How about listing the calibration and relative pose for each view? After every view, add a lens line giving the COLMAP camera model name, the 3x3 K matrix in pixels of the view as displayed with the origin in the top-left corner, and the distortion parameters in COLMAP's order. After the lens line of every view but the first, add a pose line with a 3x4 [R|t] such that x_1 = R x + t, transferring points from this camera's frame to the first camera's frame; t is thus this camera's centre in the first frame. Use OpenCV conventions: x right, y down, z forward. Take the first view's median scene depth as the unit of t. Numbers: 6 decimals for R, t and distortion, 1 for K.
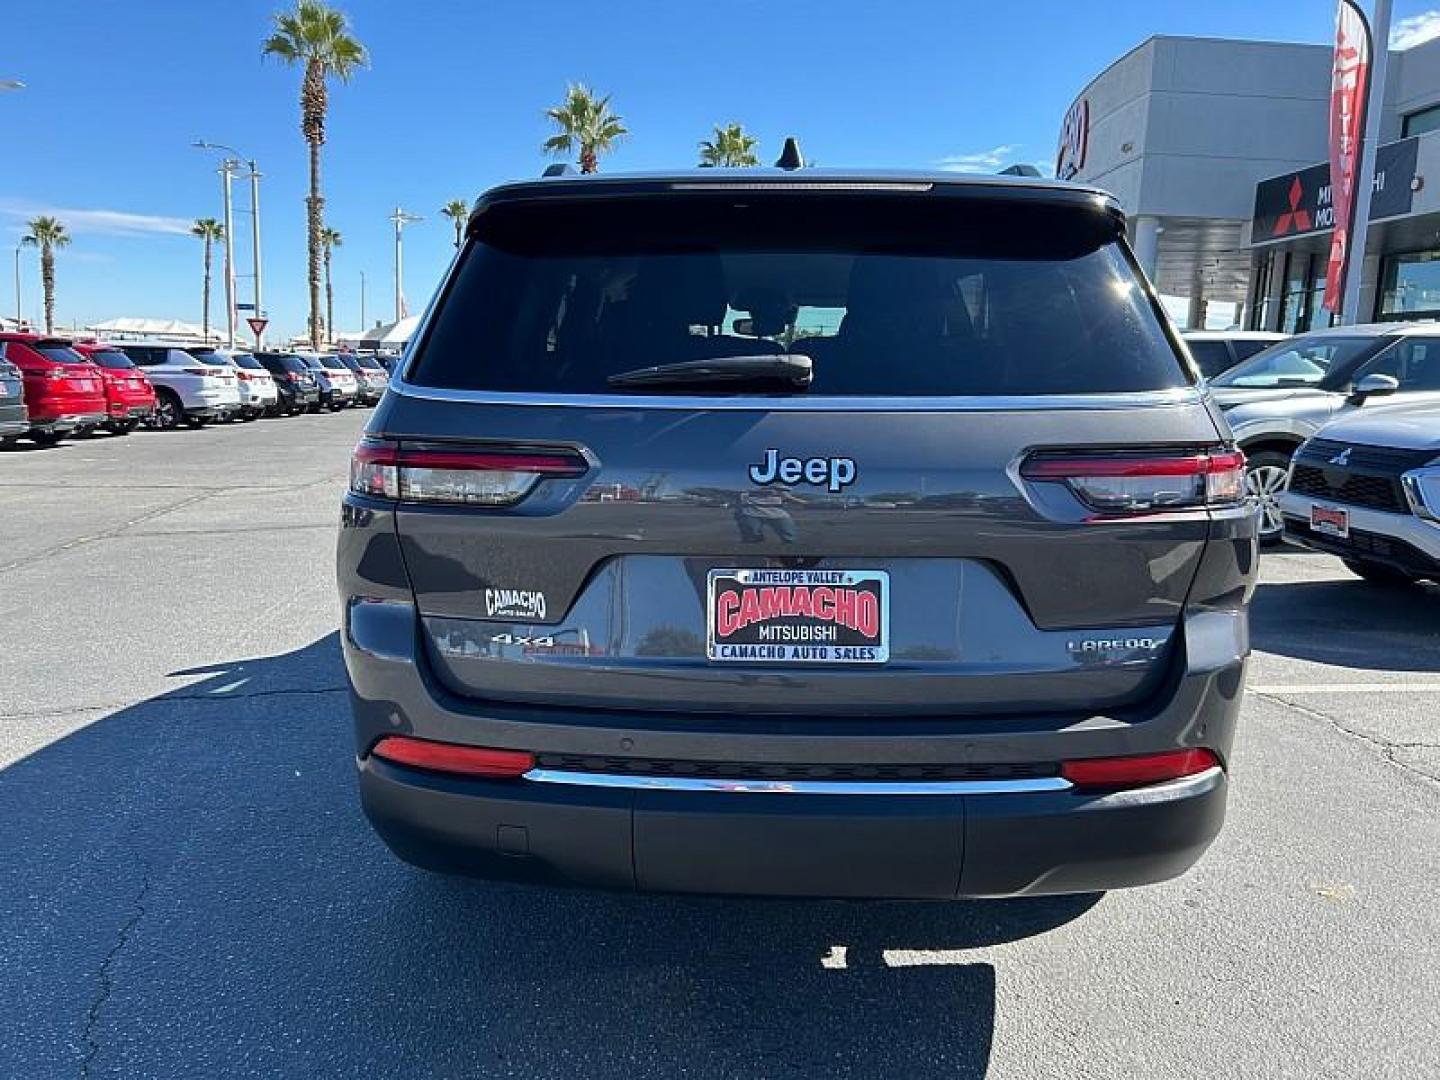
lens RADIAL K [[1101.9, 0, 706.9], [0, 1101.9, 531.0], [0, 0, 1]] dist [0.059503, -0.060665]
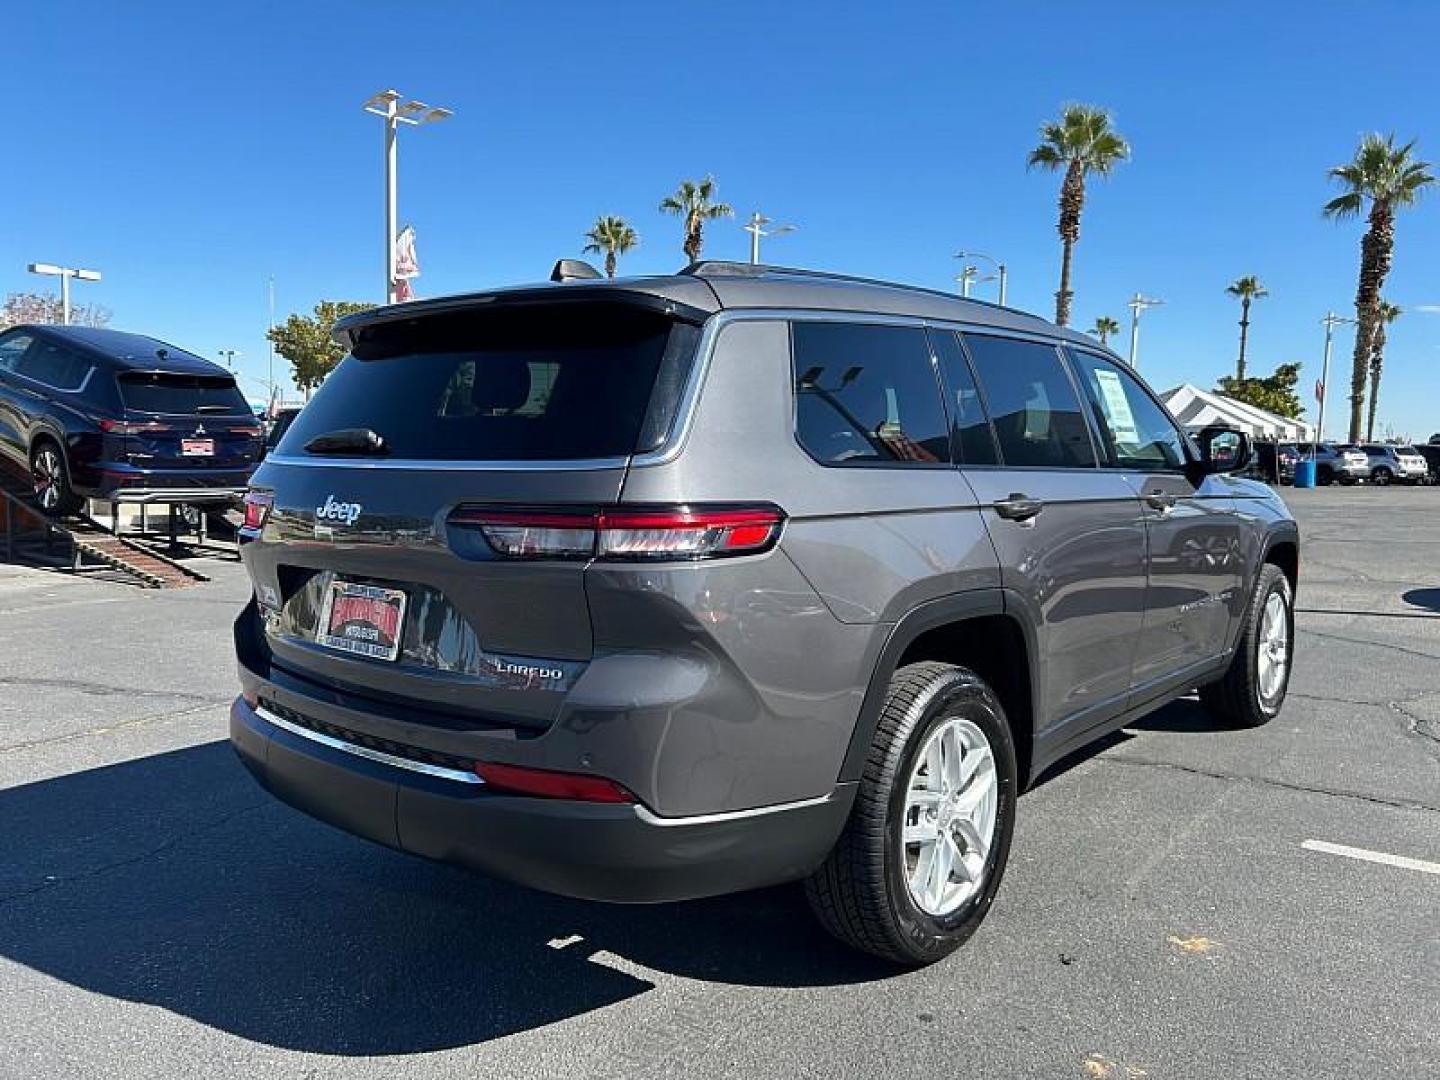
lens RADIAL K [[1101.9, 0, 706.9], [0, 1101.9, 531.0], [0, 0, 1]] dist [0.059503, -0.060665]
pose [[0.773206, 0.044670, -0.632579, 0.068944], [-0.093199, 0.994689, -0.043676, -0.000620], [0.627269, 0.092726, 0.773263, 0.011059]]
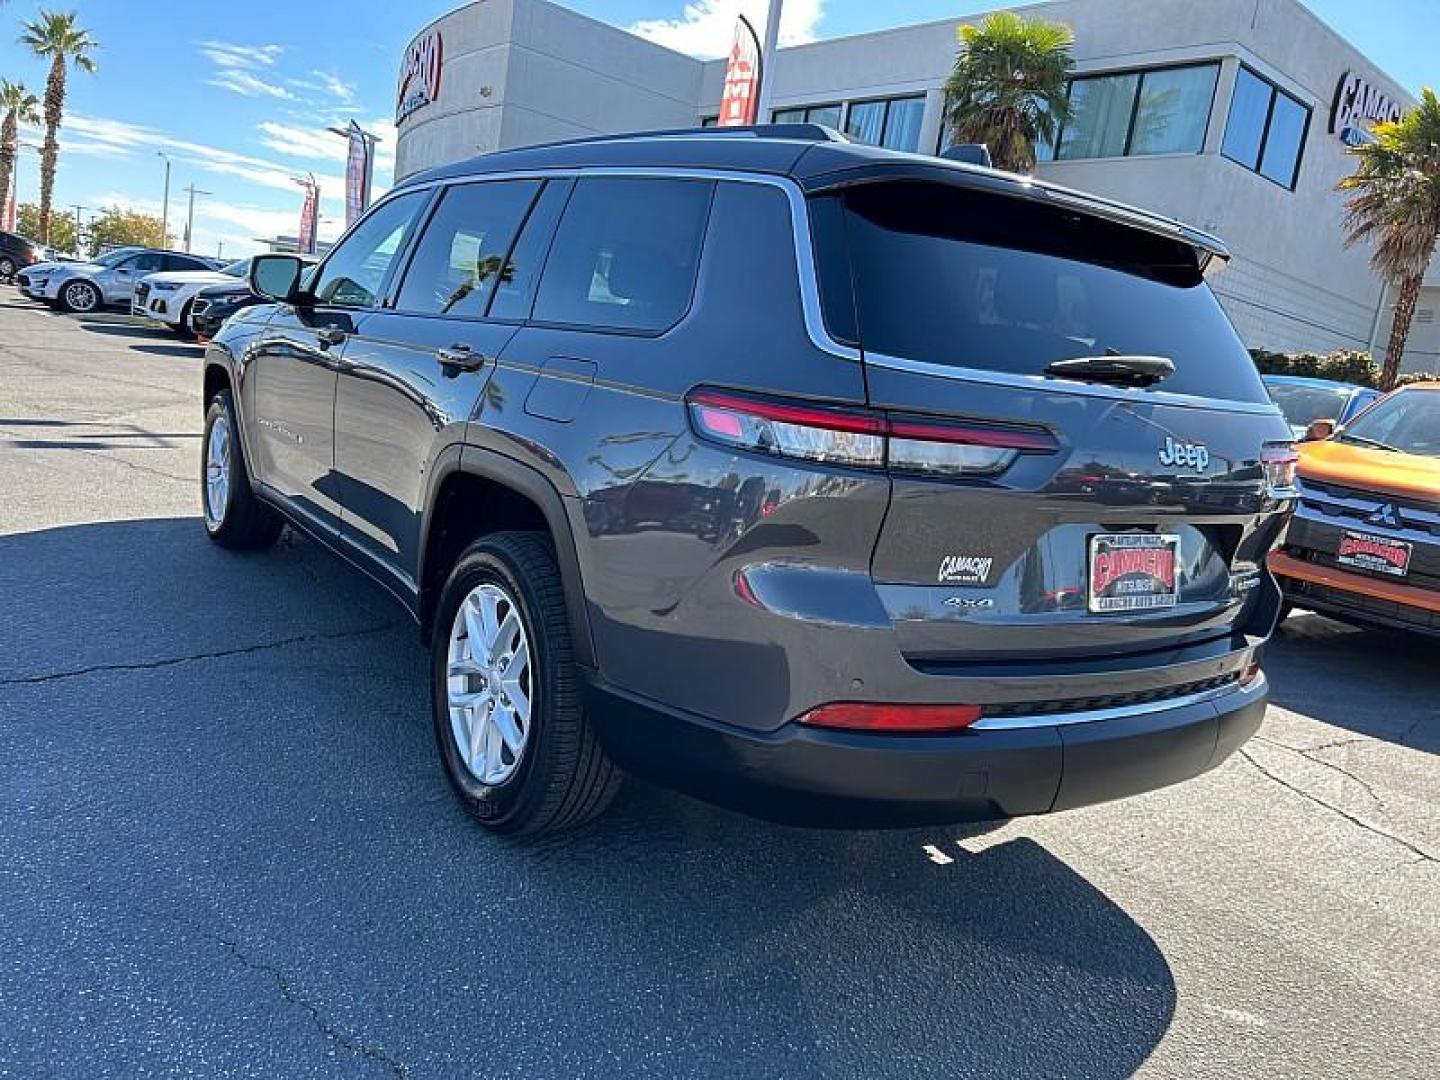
lens RADIAL K [[1096.9, 0, 720.0], [0, 1096.9, 540.0], [0, 0, 1]] dist [0.029672, 0.000583]
pose [[0.807950, -0.017349, 0.588996, -0.054996], [-0.026313, 0.997507, 0.065477, -0.001423], [-0.588664, -0.068400, 0.805479, 0.015875]]
